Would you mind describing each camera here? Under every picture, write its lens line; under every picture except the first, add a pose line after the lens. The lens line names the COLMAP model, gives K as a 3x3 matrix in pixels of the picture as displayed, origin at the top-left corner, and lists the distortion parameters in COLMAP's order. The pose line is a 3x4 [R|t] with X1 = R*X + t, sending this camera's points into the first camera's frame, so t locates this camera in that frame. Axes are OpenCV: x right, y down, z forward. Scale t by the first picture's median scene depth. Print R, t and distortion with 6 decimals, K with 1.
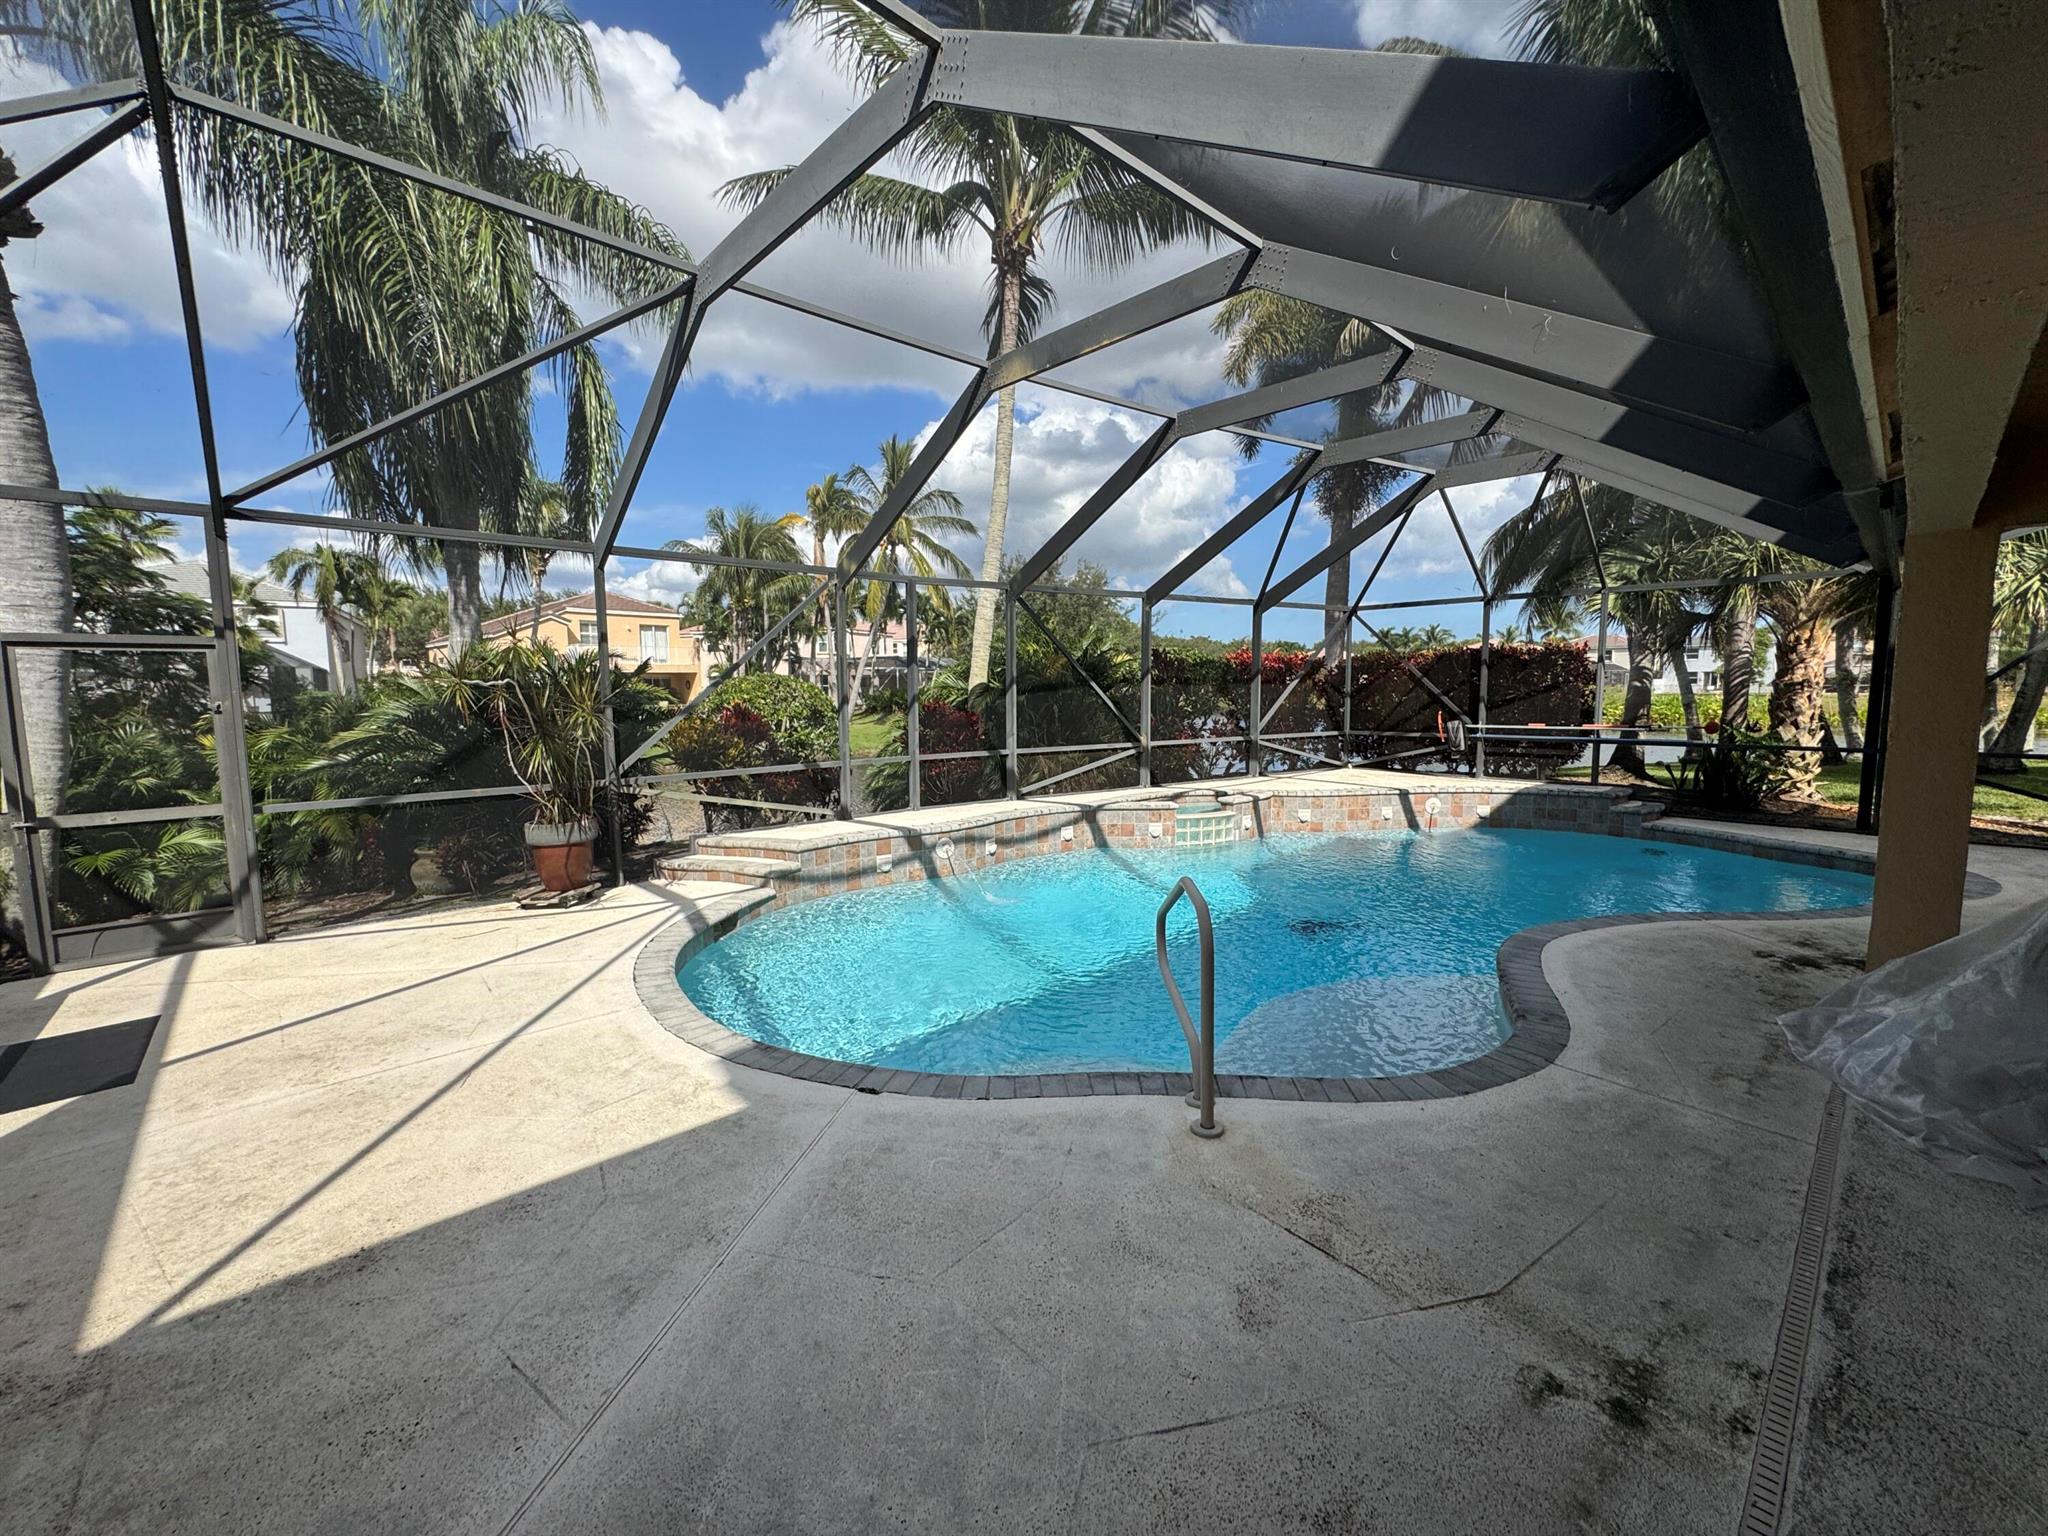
lens RADIAL K [[816.9, 0, 1020.8], [0, 816.9, 766.5], [0, 0, 1]] dist [0.000669, 0.000328]
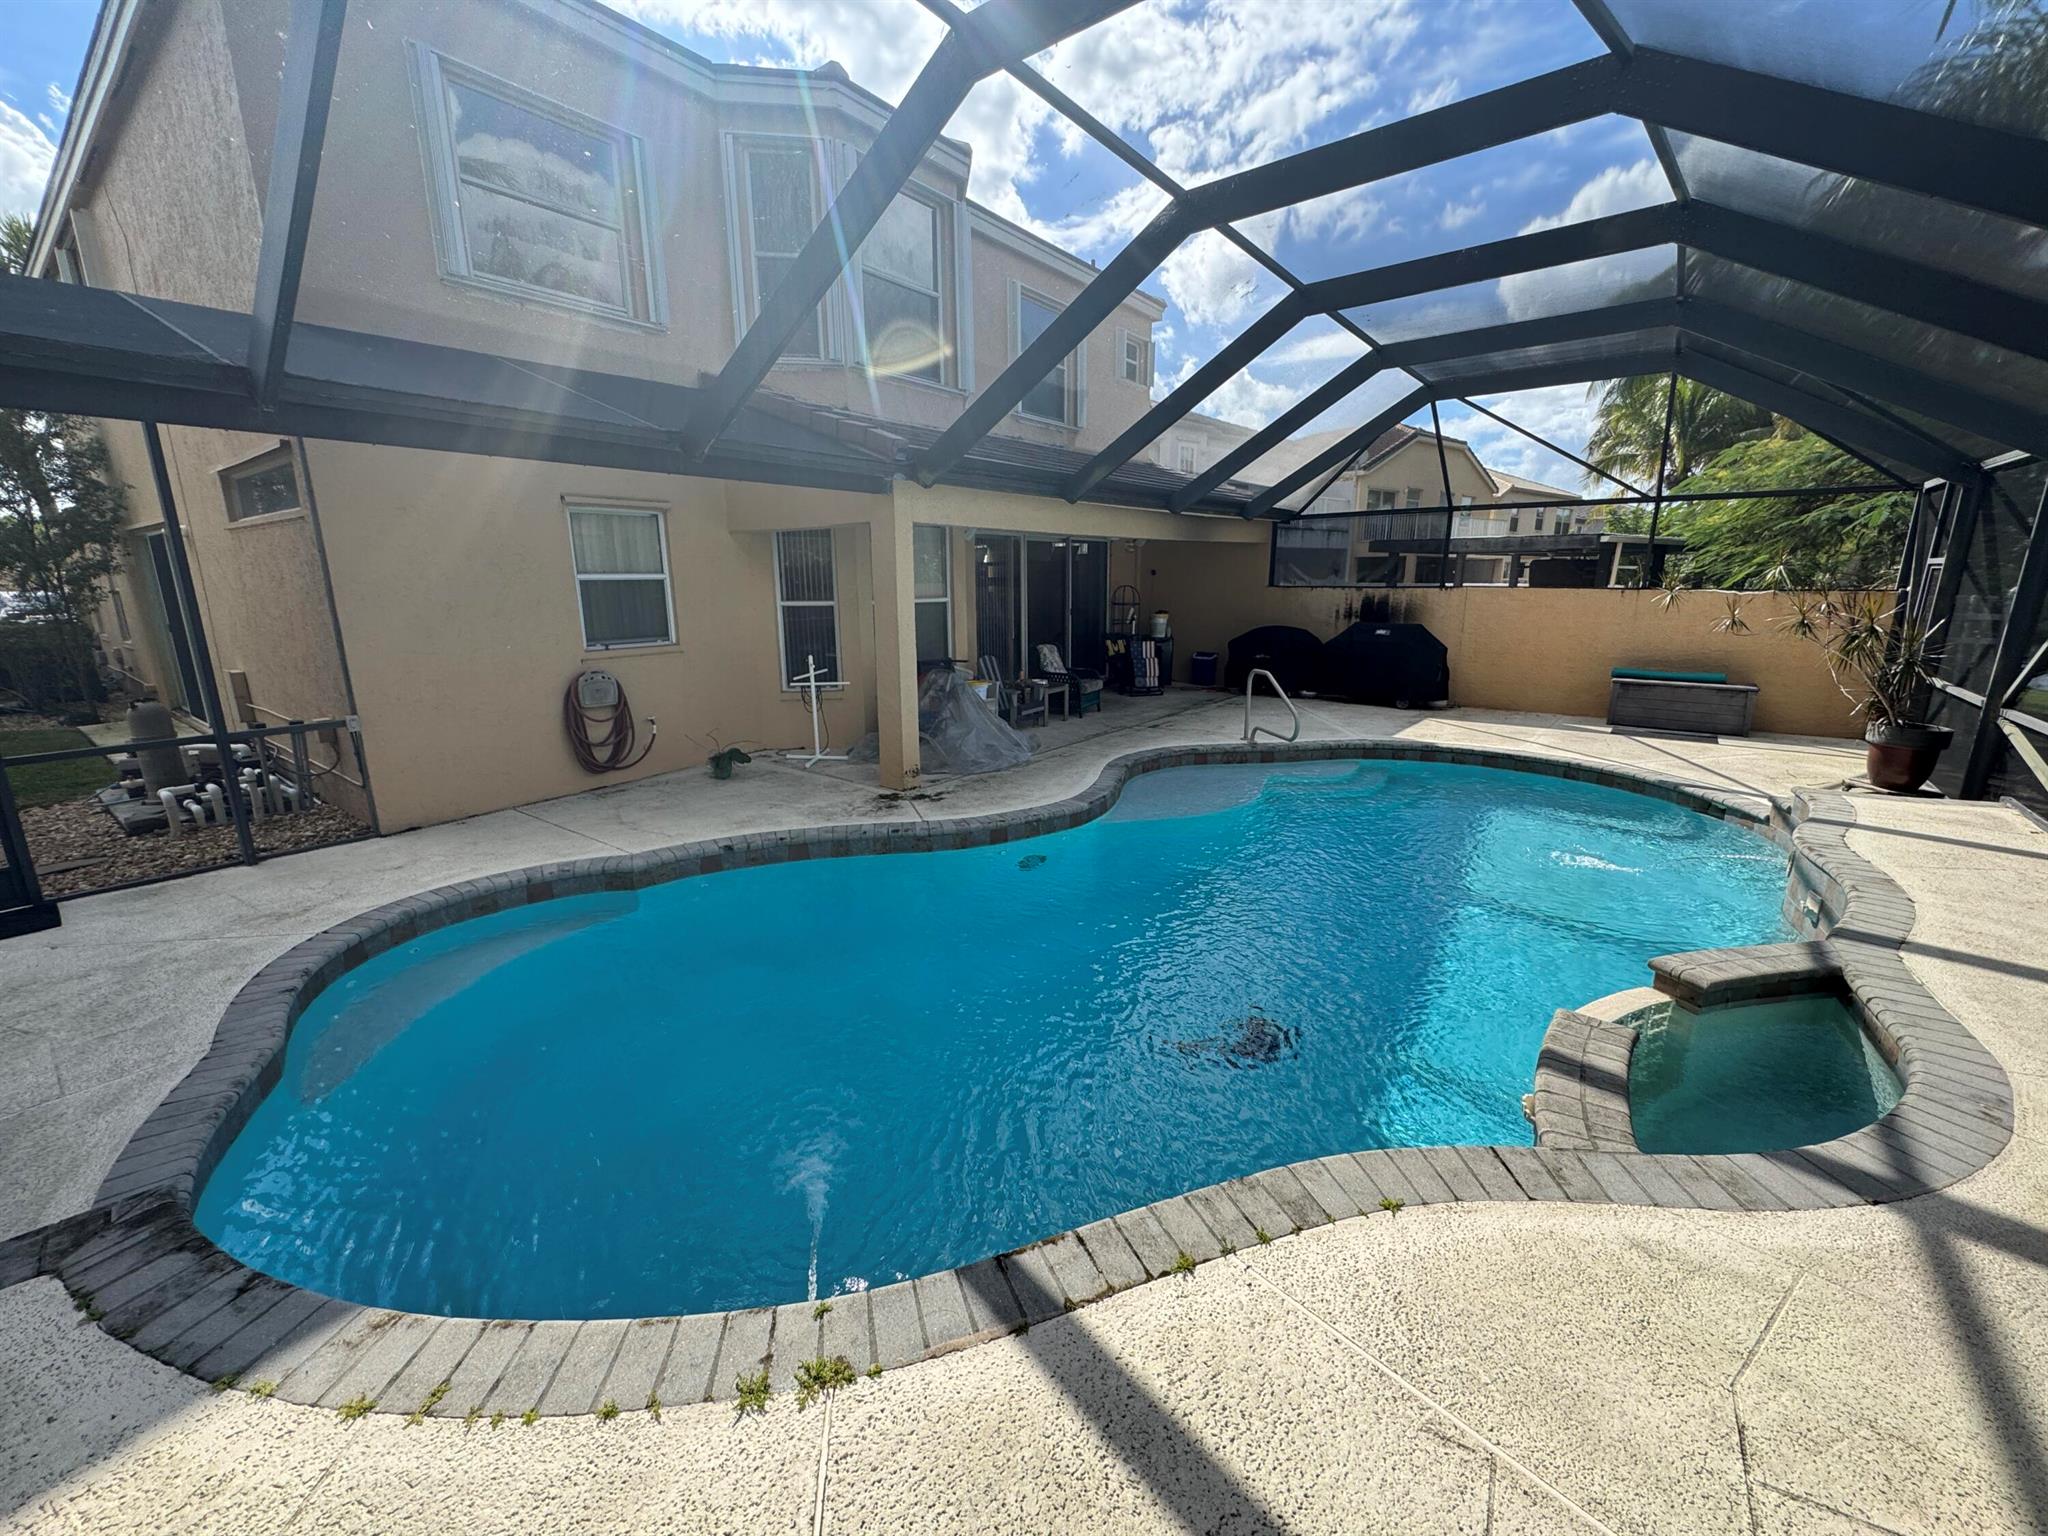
lens RADIAL K [[816.9, 0, 1016.9], [0, 816.9, 771.9], [0, 0, 1]] dist [0.000669, 0.000328]
pose [[-0.984529, 0.053179, -0.166956, 0.558274], [-0.005478, 0.943025, 0.332676, -0.156671], [0.175135, 0.328444, -0.928145, 1.284581]]
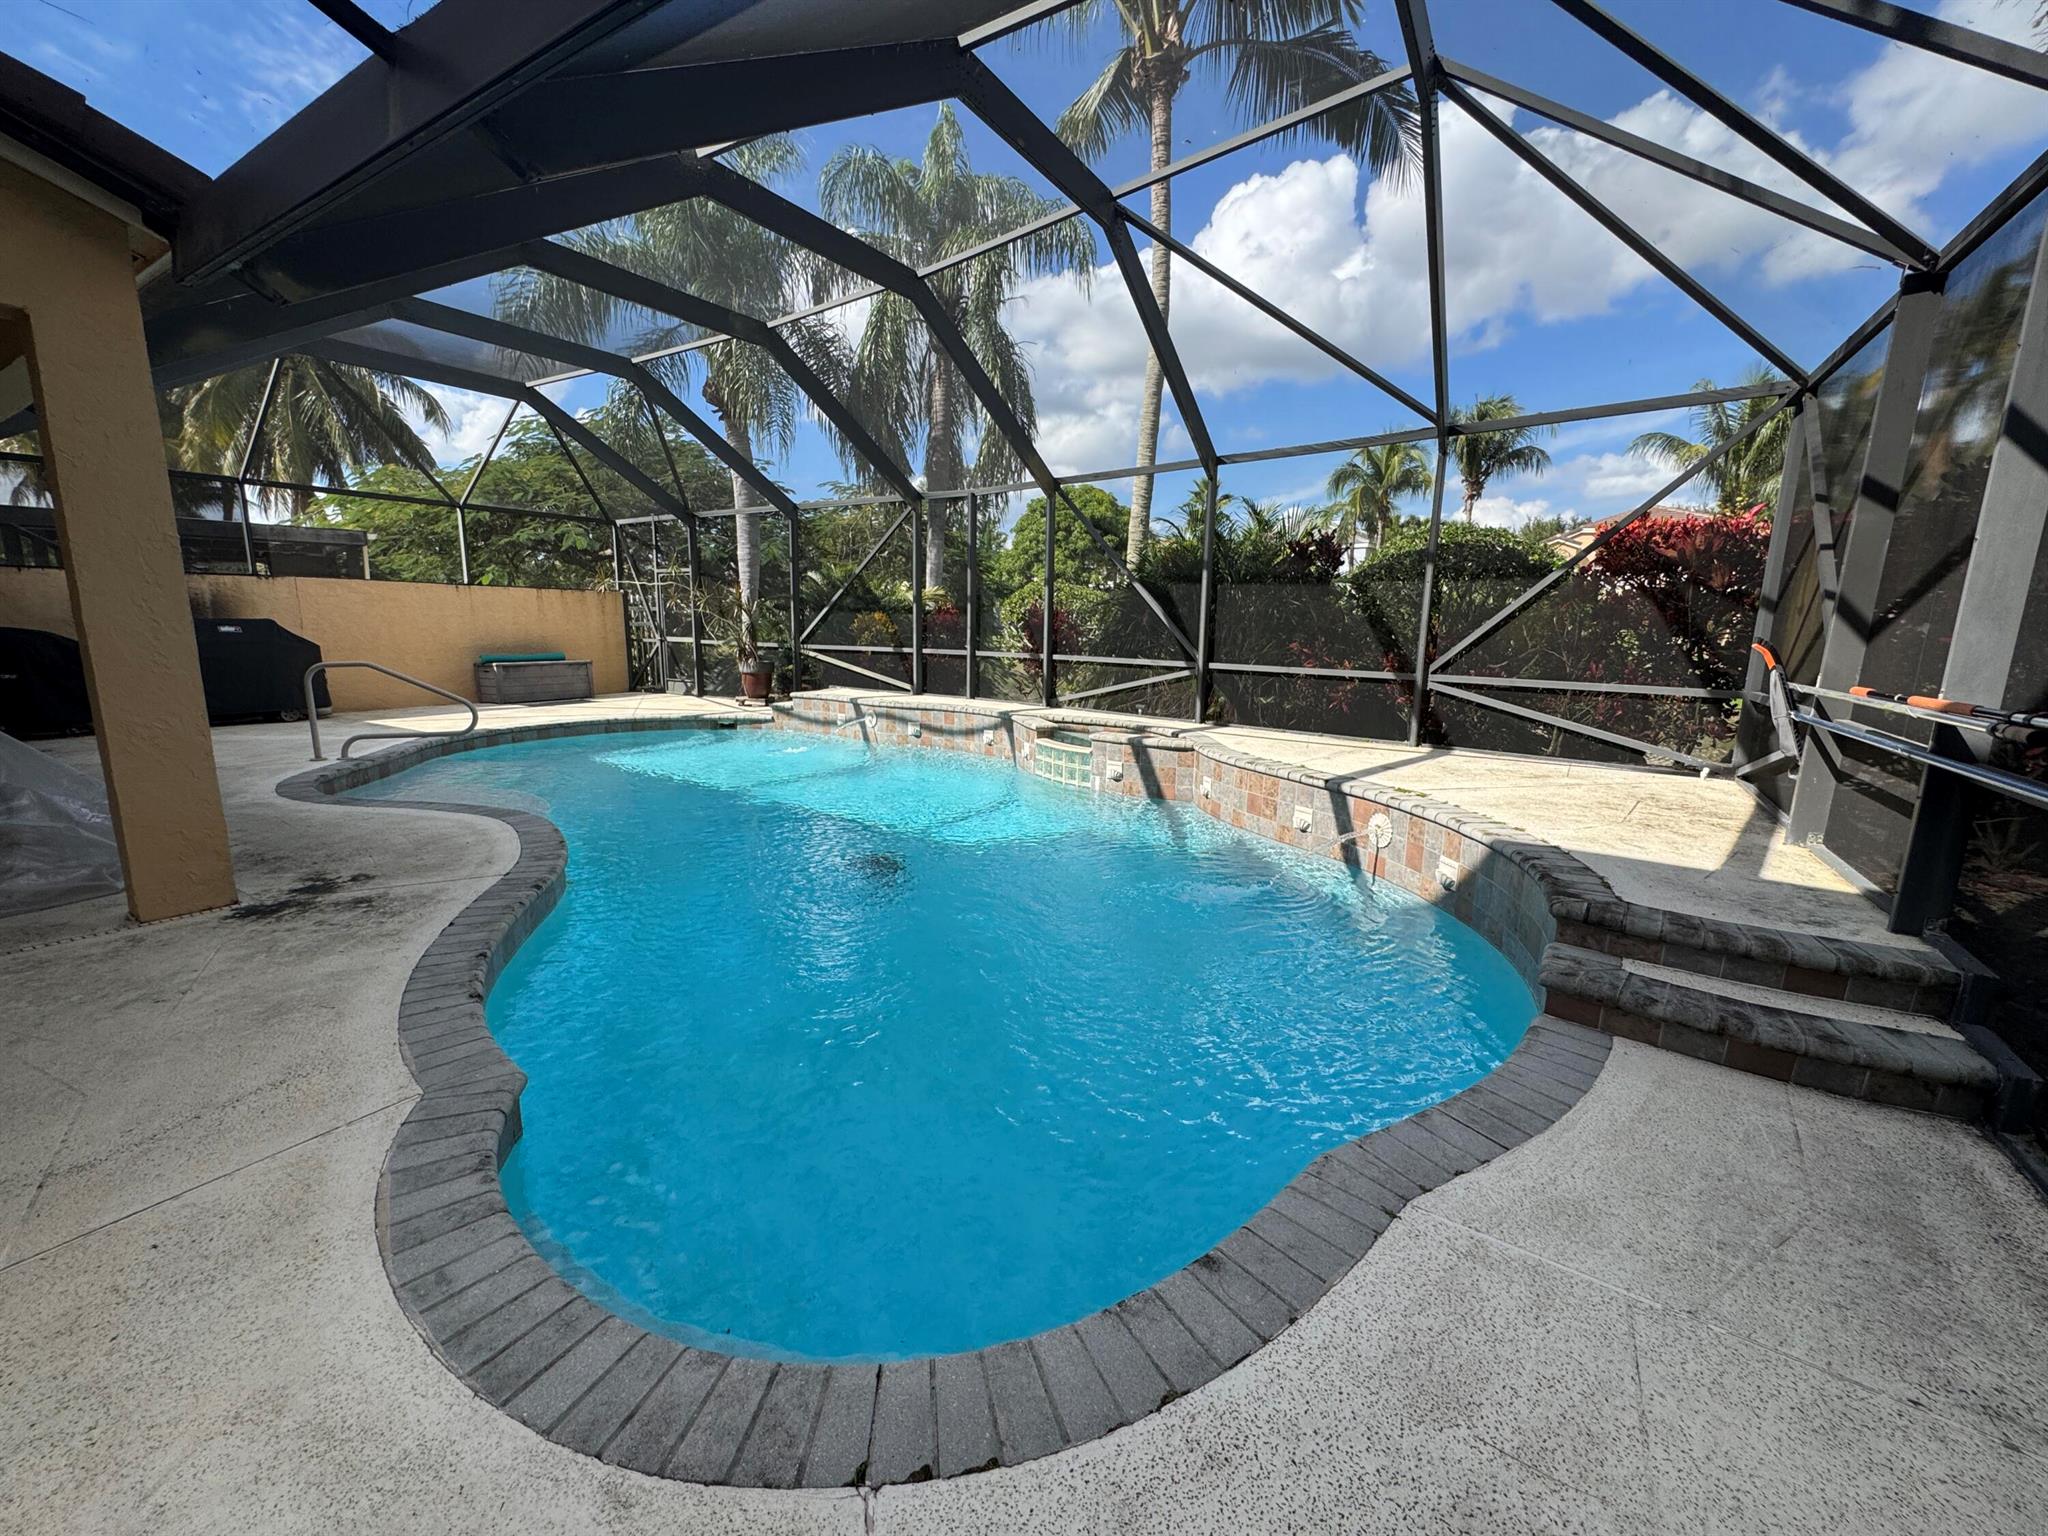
lens RADIAL K [[816.9, 0, 1015.3], [0, 816.9, 765.5], [0, 0, 1]] dist [0.000669, 0.000328]
pose [[0.262358, 0.180506, -0.947938, 1.005014], [-0.115365, 0.981170, 0.154904, -0.040366], [0.958050, 0.068719, 0.278242, 0.766746]]
